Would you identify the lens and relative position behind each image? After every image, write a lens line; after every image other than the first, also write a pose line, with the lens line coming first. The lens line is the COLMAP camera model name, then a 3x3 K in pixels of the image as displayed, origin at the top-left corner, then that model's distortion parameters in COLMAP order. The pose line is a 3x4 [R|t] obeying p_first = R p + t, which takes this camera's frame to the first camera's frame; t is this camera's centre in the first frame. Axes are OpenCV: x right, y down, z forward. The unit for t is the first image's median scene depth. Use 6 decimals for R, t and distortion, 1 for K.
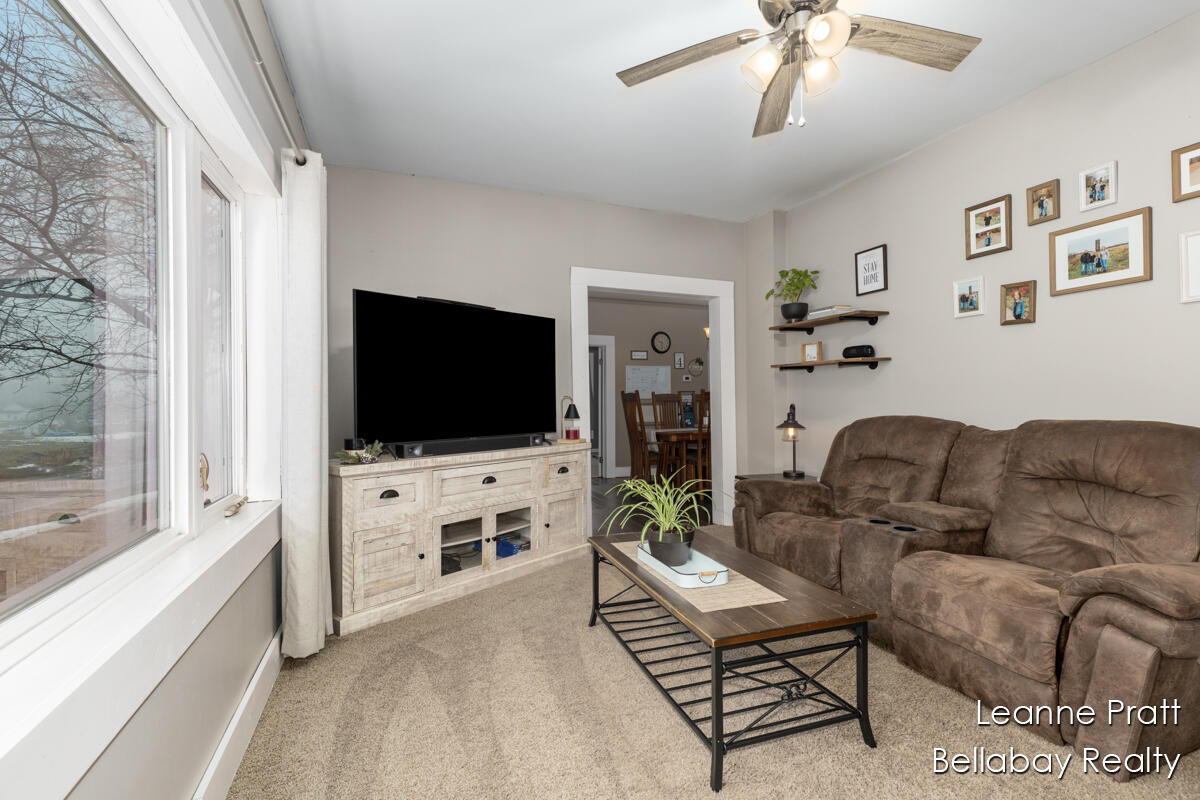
lens RADIAL K [[559.9, 0, 602.5], [0, 559.9, 393.5], [0, 0, 1]] dist [0.009056, -0.003713]
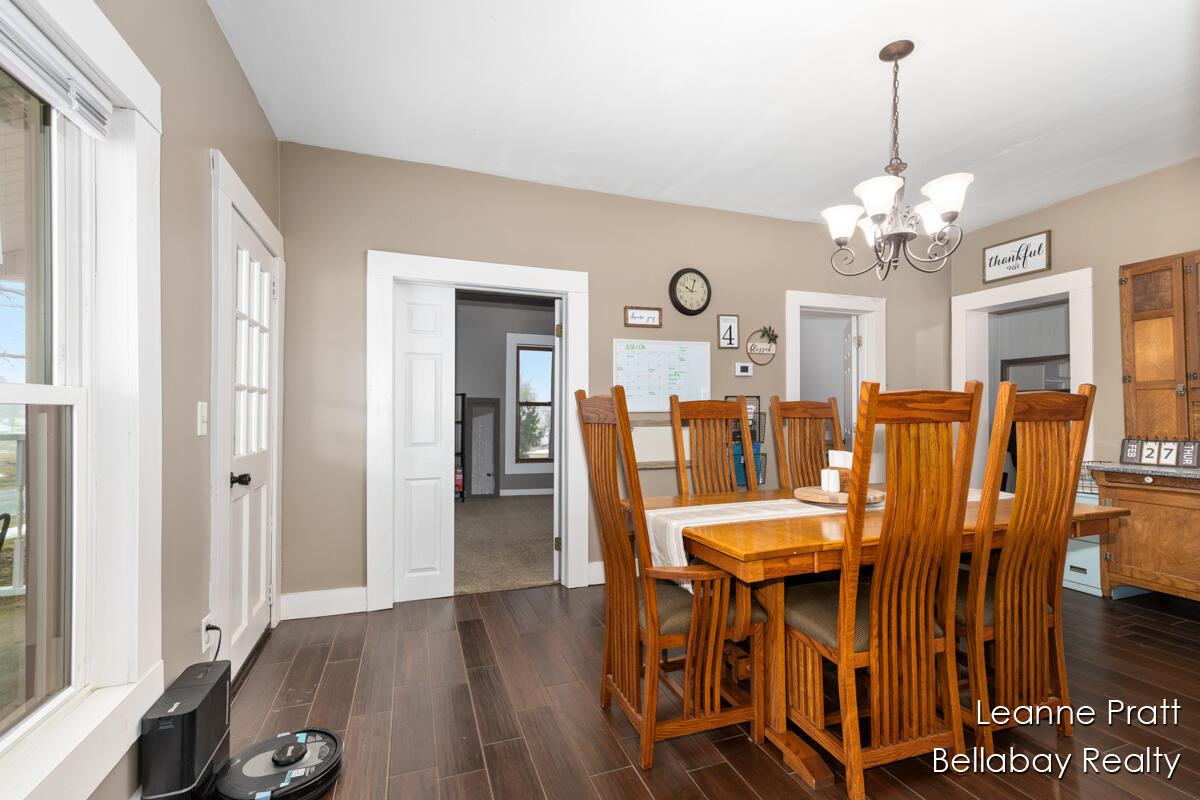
lens RADIAL K [[559.9, 0, 601.0], [0, 559.9, 401.7], [0, 0, 1]] dist [0.009056, -0.003713]
pose [[0.999441, 0.009148, -0.032158, 0.126484], [-0.009179, 0.999958, -0.000817, 0.006185], [0.032150, 0.001112, 0.999482, 1.459870]]
